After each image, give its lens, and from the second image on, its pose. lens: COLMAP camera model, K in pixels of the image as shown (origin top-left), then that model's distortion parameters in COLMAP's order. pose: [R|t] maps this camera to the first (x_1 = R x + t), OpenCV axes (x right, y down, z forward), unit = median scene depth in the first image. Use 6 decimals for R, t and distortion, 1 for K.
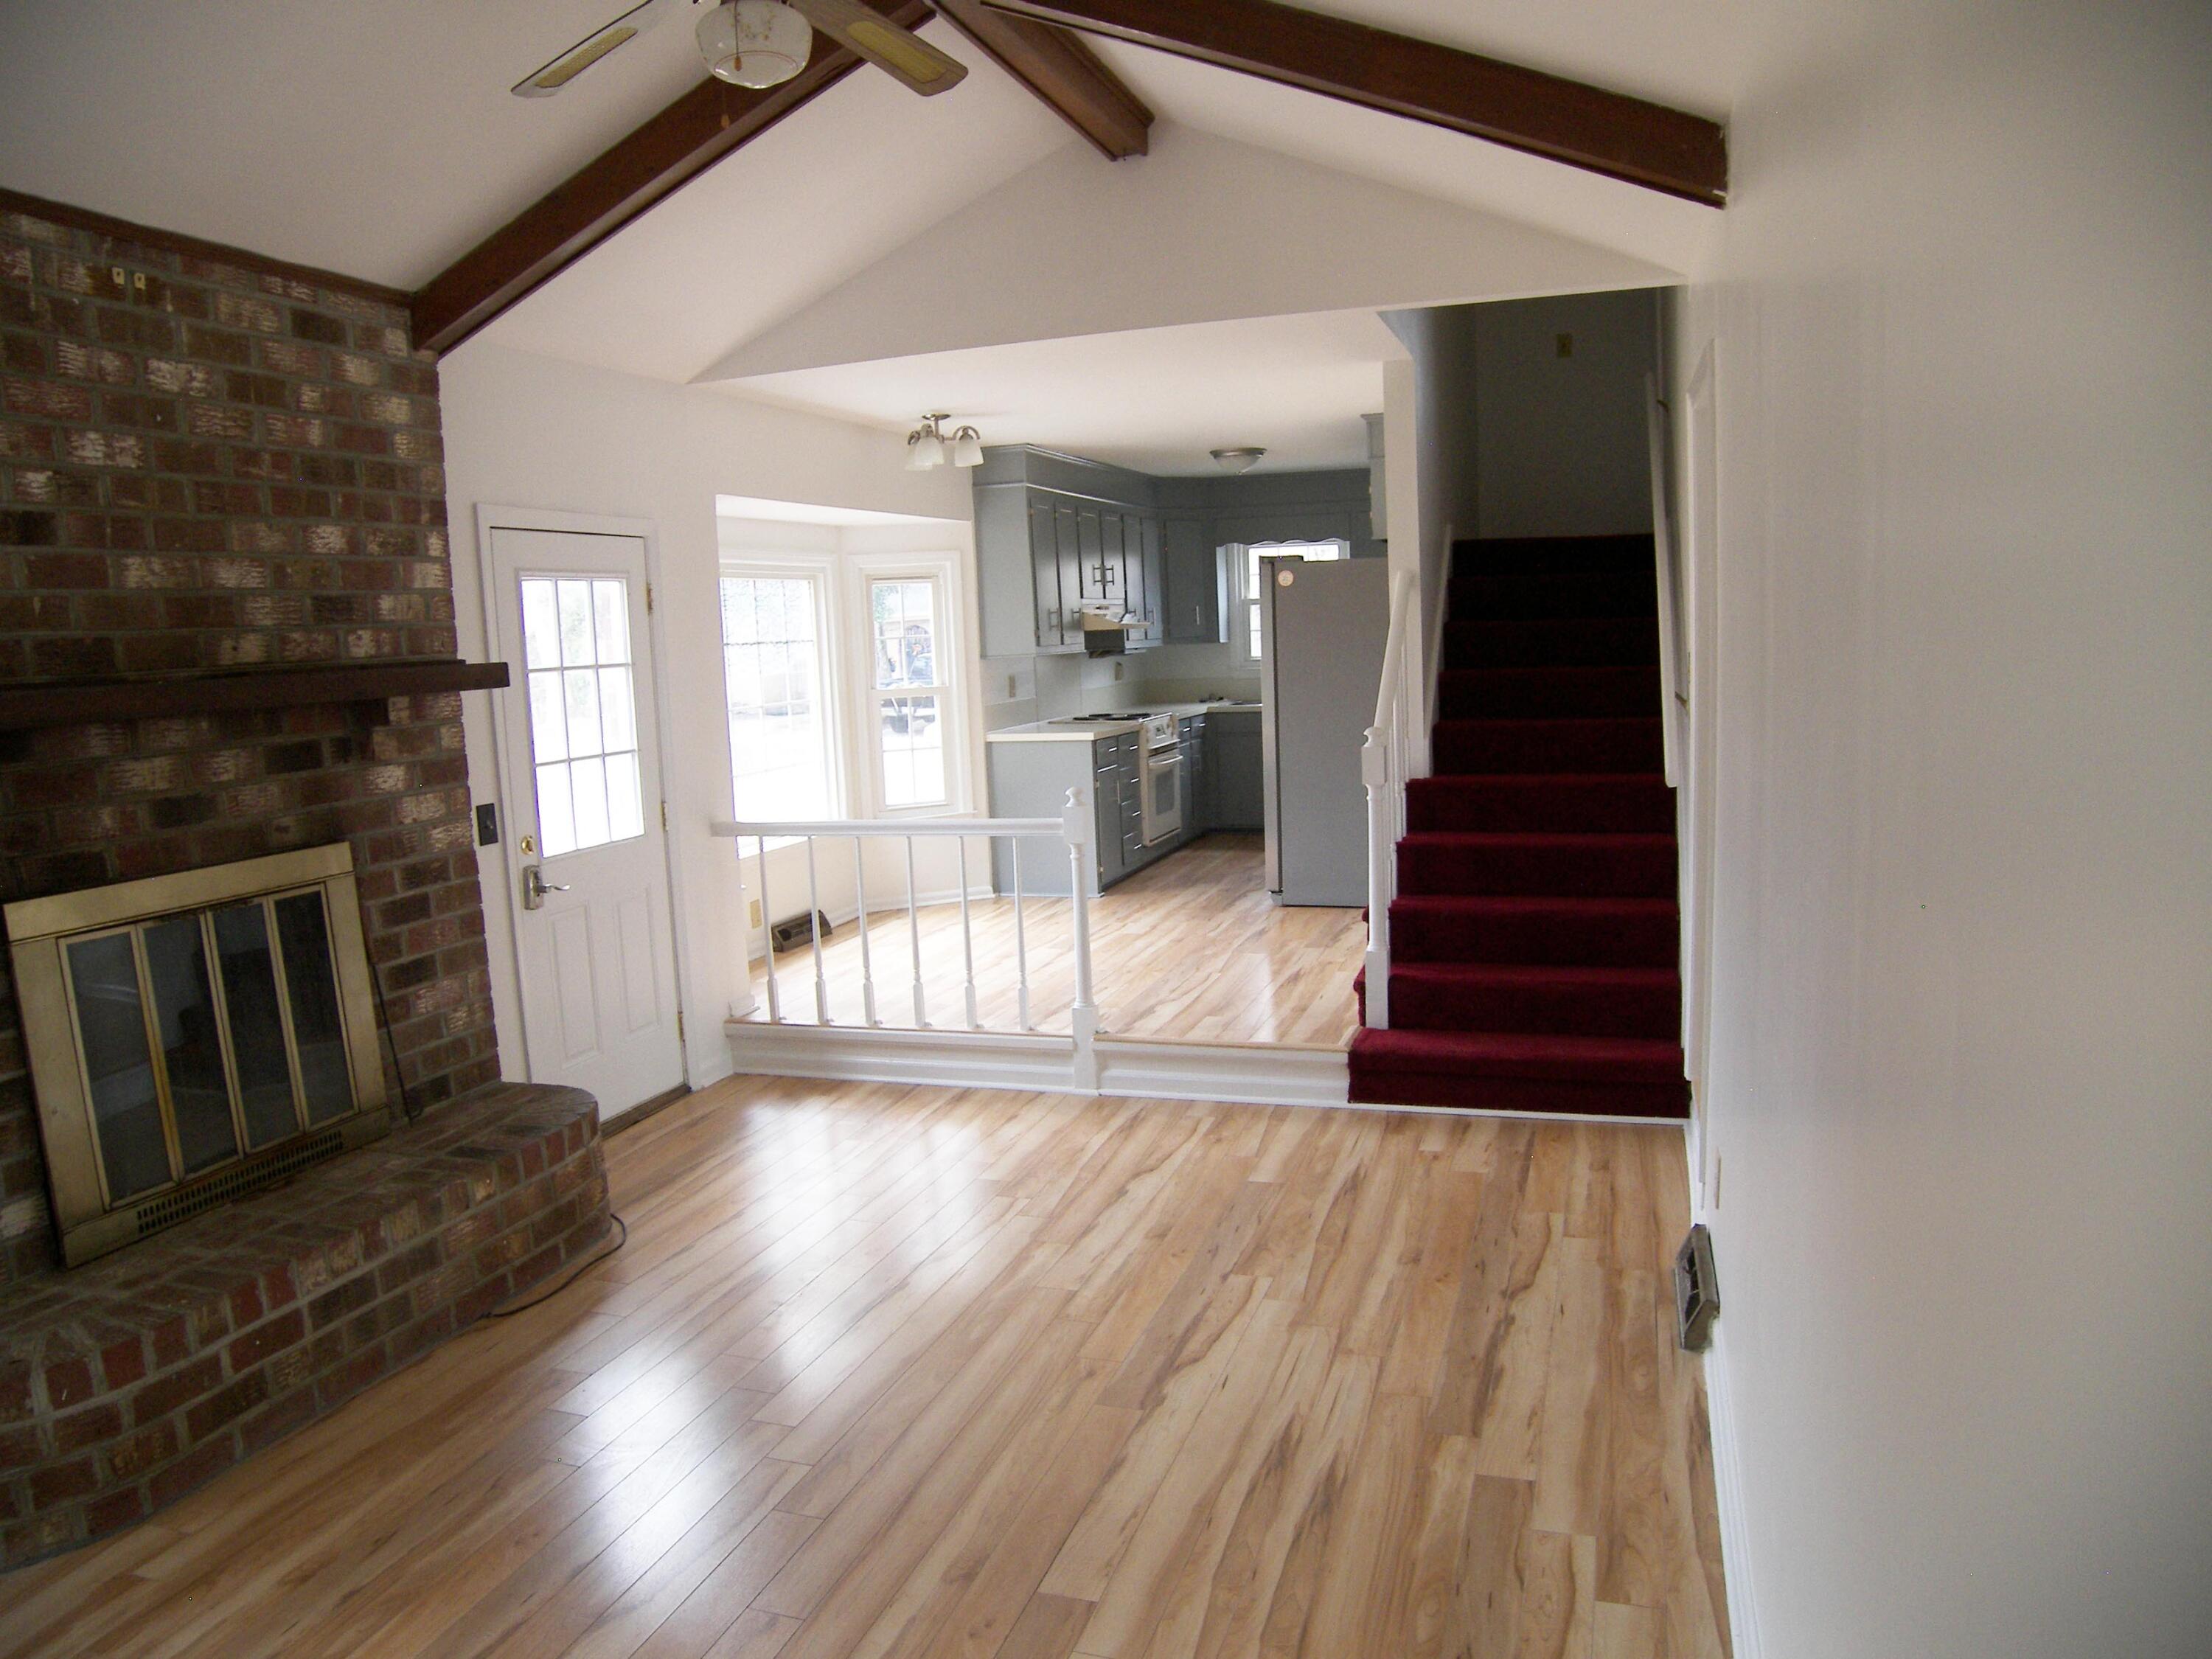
lens RADIAL K [[1562.0, 0, 1106.0], [0, 1562.0, 829.5], [0, 0, 1]] dist [-0.156052, 0.122202]
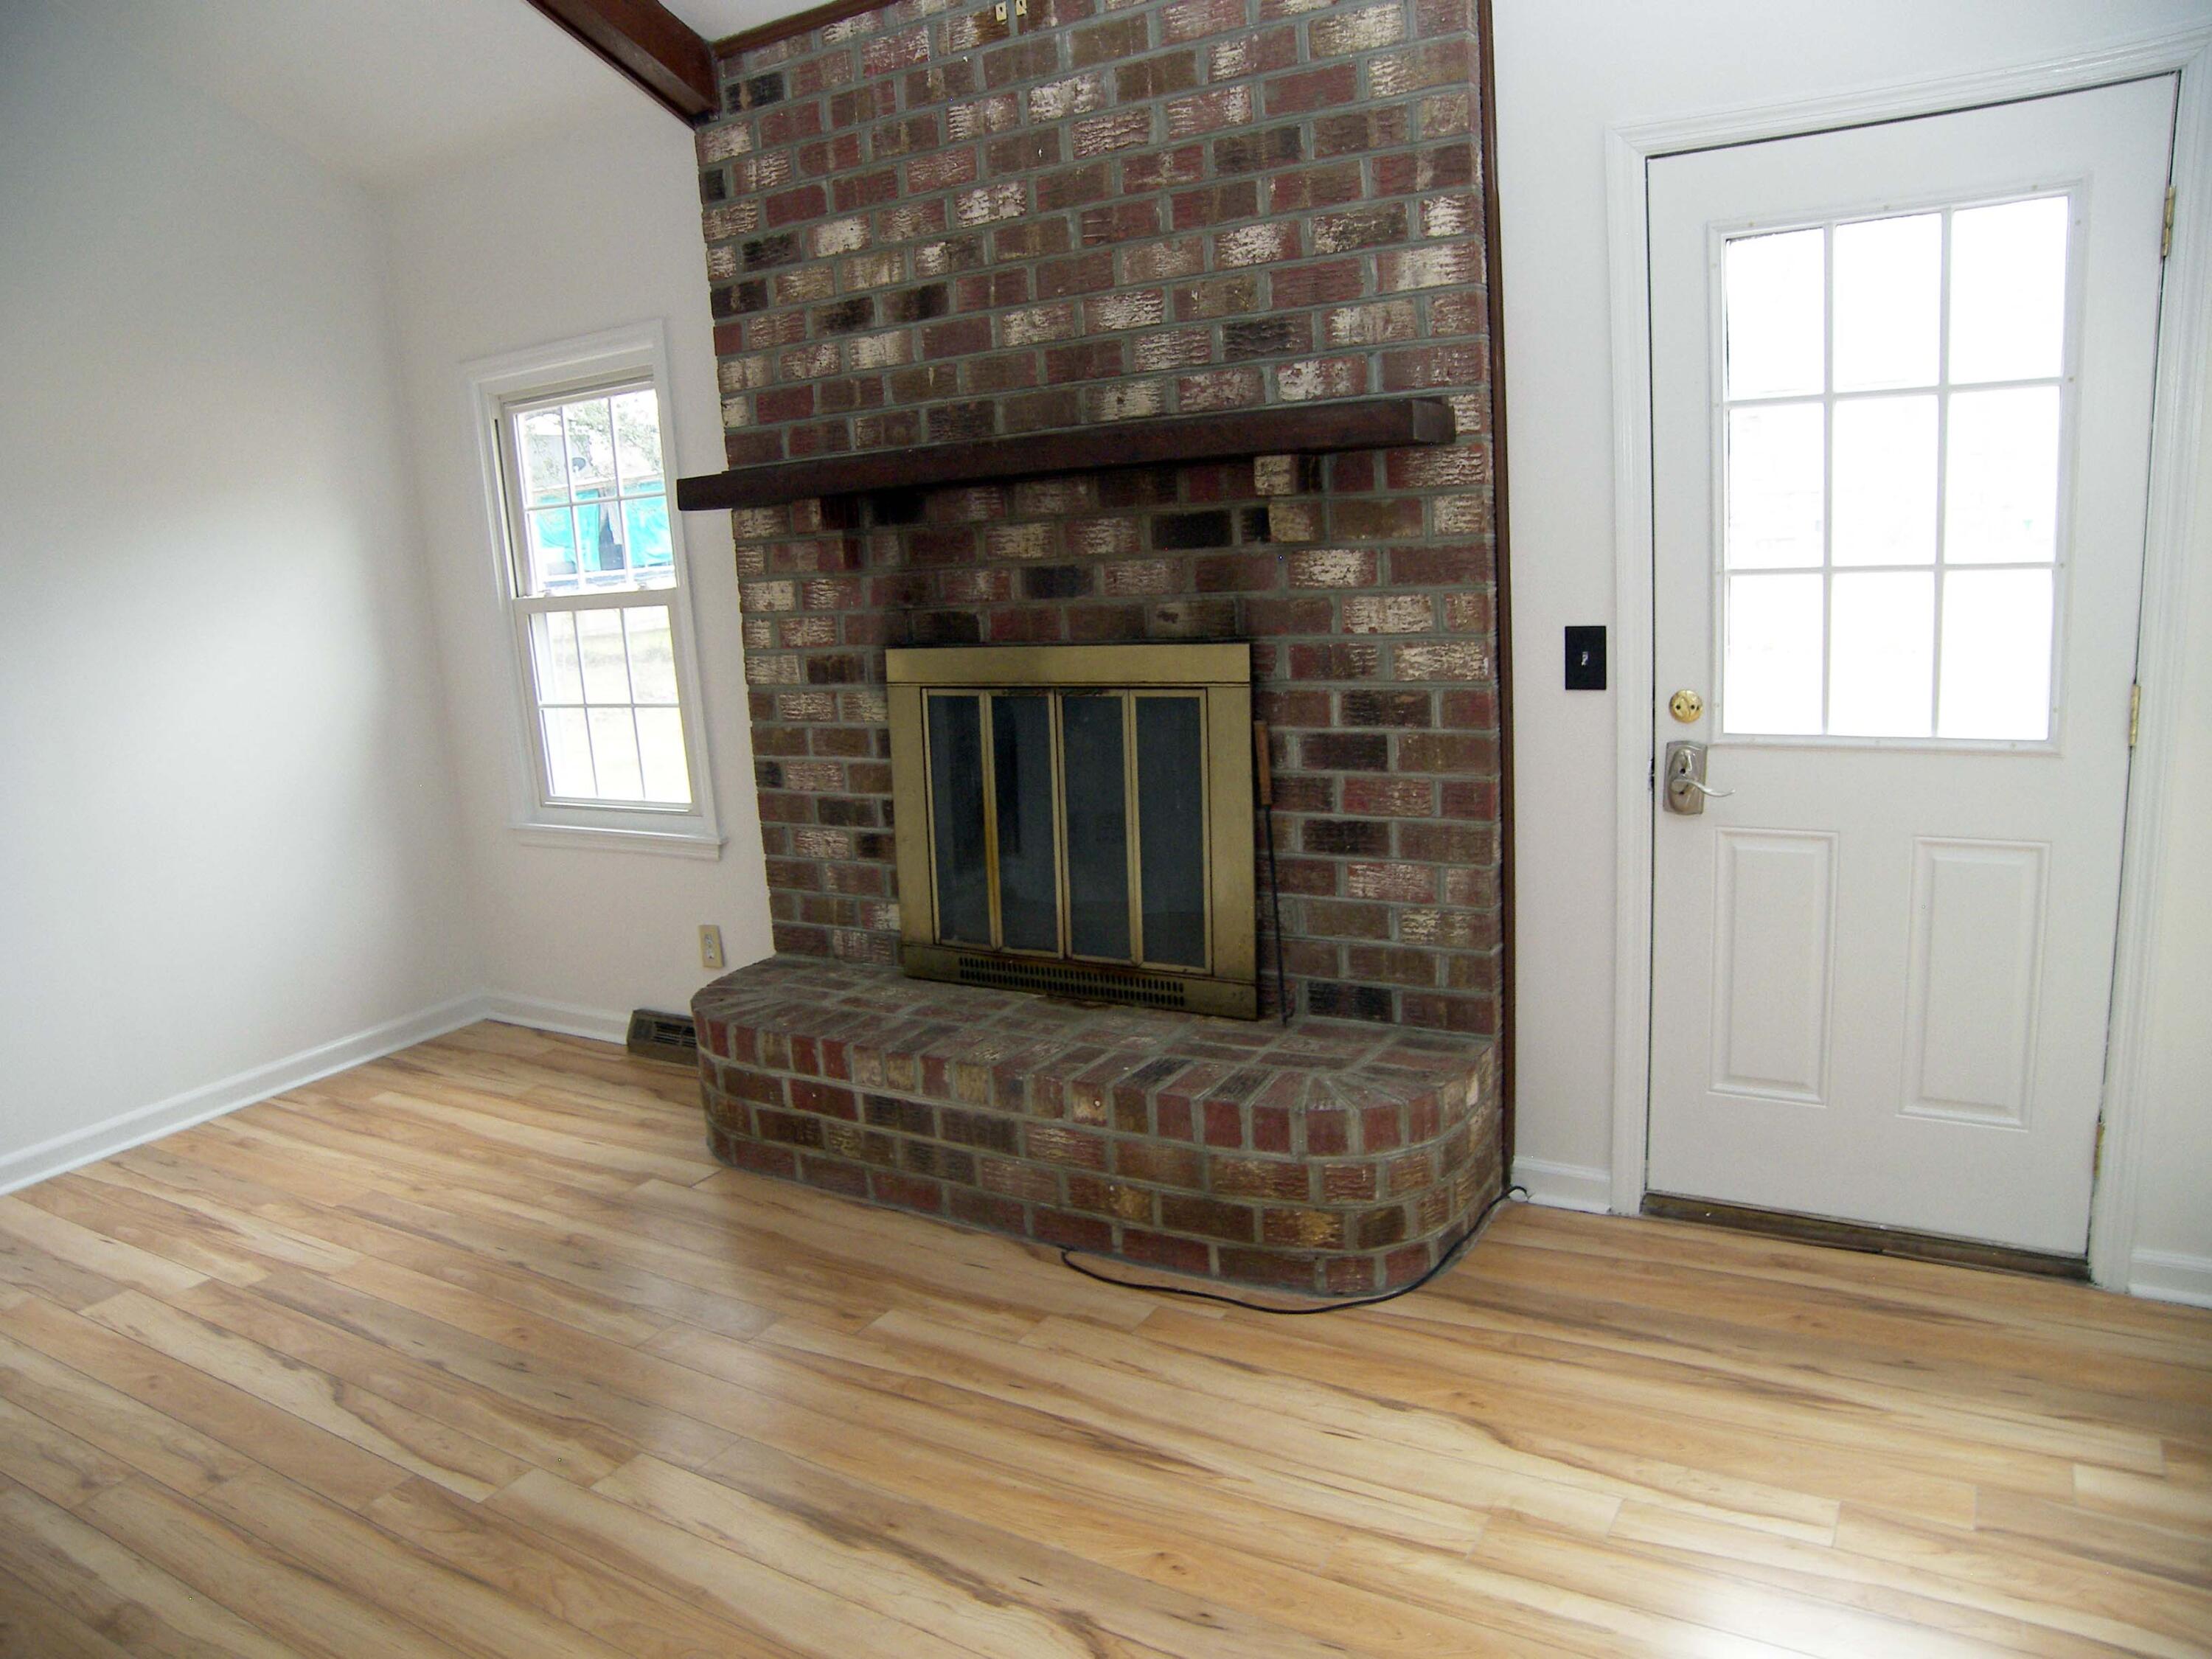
lens RADIAL K [[1562.0, 0, 1106.0], [0, 1562.0, 829.5], [0, 0, 1]] dist [-0.156052, 0.122202]
pose [[-0.223974, 0.245247, -0.943234, 0.318569], [-0.049358, 0.963725, 0.262295, -0.115683], [0.973344, 0.105303, -0.203745, 1.199748]]
